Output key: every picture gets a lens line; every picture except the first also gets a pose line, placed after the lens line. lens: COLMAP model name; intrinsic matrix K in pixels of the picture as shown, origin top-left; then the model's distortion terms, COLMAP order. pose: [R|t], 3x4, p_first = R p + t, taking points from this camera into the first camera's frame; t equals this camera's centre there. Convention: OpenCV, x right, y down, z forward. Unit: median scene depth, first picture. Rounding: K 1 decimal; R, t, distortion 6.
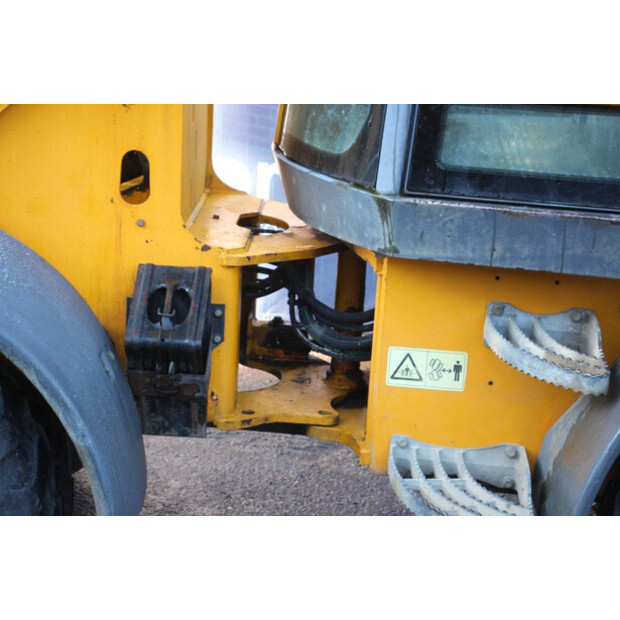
lens RADIAL K [[1464.3, 0, 305.8], [0, 1464.3, 309.7], [0, 0, 1]] dist [0.480342, 0.000000]
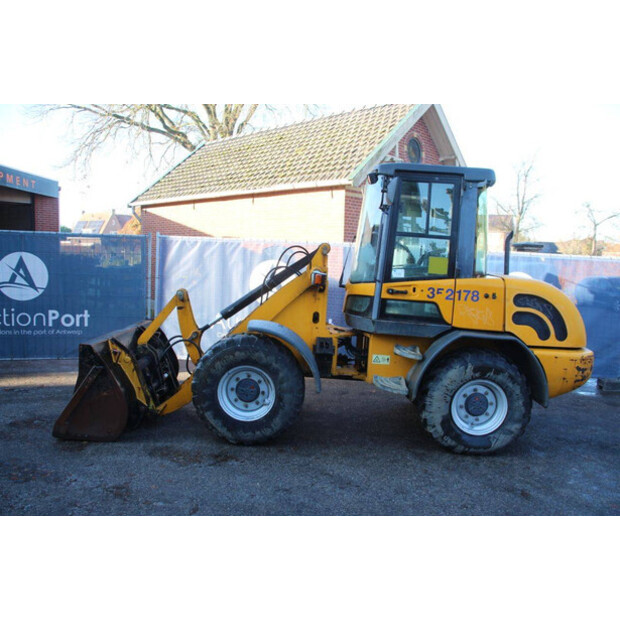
lens RADIAL K [[506.2, 0, 314.5], [0, 506.2, 313.9], [0, 0, 1]] dist [-0.146998, 0.105978]
pose [[0.999223, -0.004008, 0.039210, -0.180998], [0.009767, 0.988967, -0.147811, 0.128491], [-0.038185, 0.148079, 0.988238, -0.534191]]
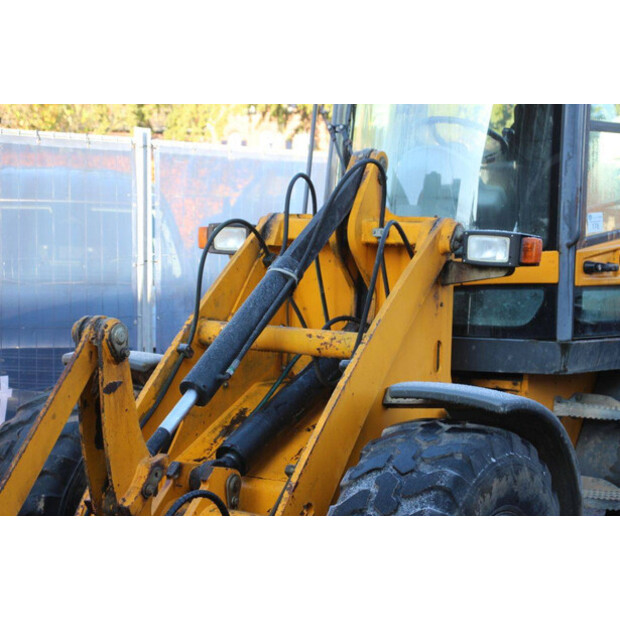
lens RADIAL K [[1464.3, 0, 308.5], [0, 1464.3, 311.0], [0, 0, 1]] dist [0.480342, 0.000000]
pose [[0.533433, -0.102224, 0.839643, -1.570218], [0.222846, 0.974584, -0.022923, -0.134056], [-0.815959, 0.199338, 0.542655, 0.214902]]
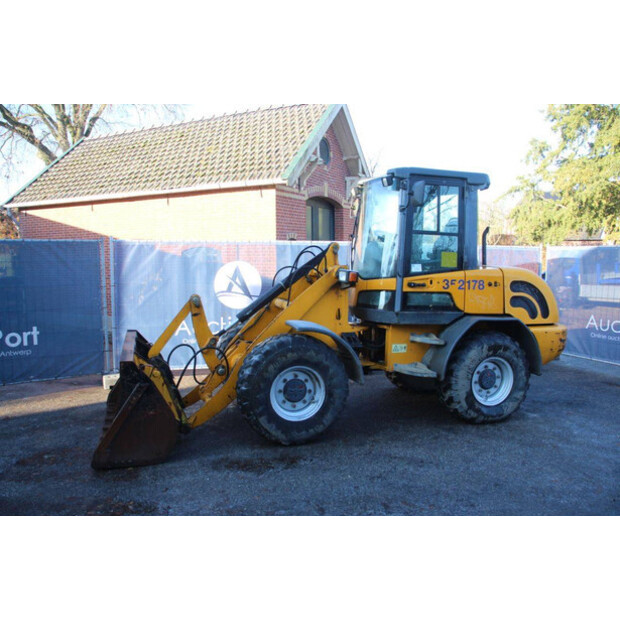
lens RADIAL K [[506.2, 0, 316.5], [0, 506.2, 312.4], [0, 0, 1]] dist [-0.146998, 0.105978]
pose [[0.938958, -0.075407, 0.335667, -0.726685], [0.123296, 0.984630, -0.123700, 0.095962], [-0.321180, 0.157535, 0.933823, -0.486588]]
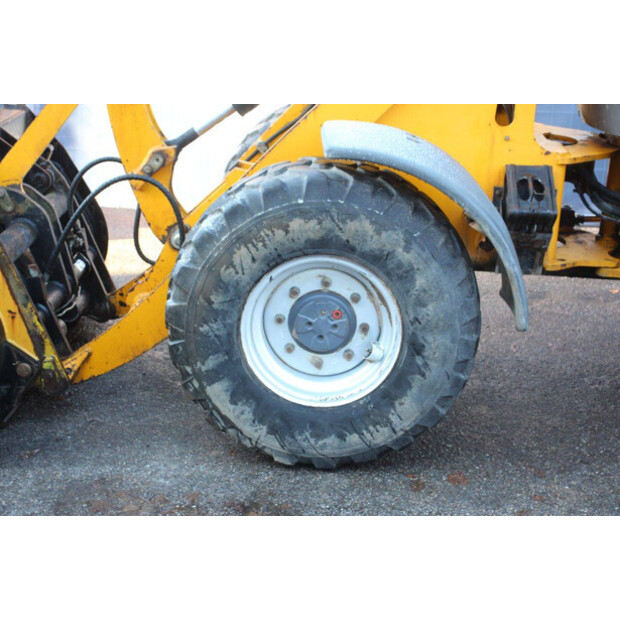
lens RADIAL K [[1119.7, 0, 314.6], [0, 1119.7, 311.1], [0, 0, 1]] dist [0.263277, 0.000000]
pose [[0.999807, -0.014762, -0.012929, -0.308324], [0.015627, 0.997457, 0.069539, 0.038464], [0.011870, -0.069727, 0.997495, -0.229916]]
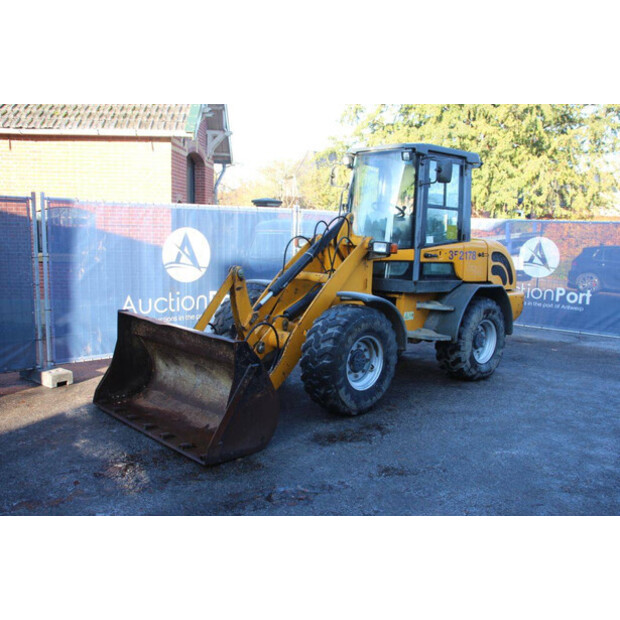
lens RADIAL K [[583.4, 0, 311.4], [0, 583.4, 308.8], [0, 0, 1]] dist [-0.057676, 0.000000]
pose [[0.701250, -0.124841, 0.701900, -1.579780], [0.186416, 0.982404, -0.011511, -0.023510], [-0.688112, 0.138917, 0.712183, -0.216601]]
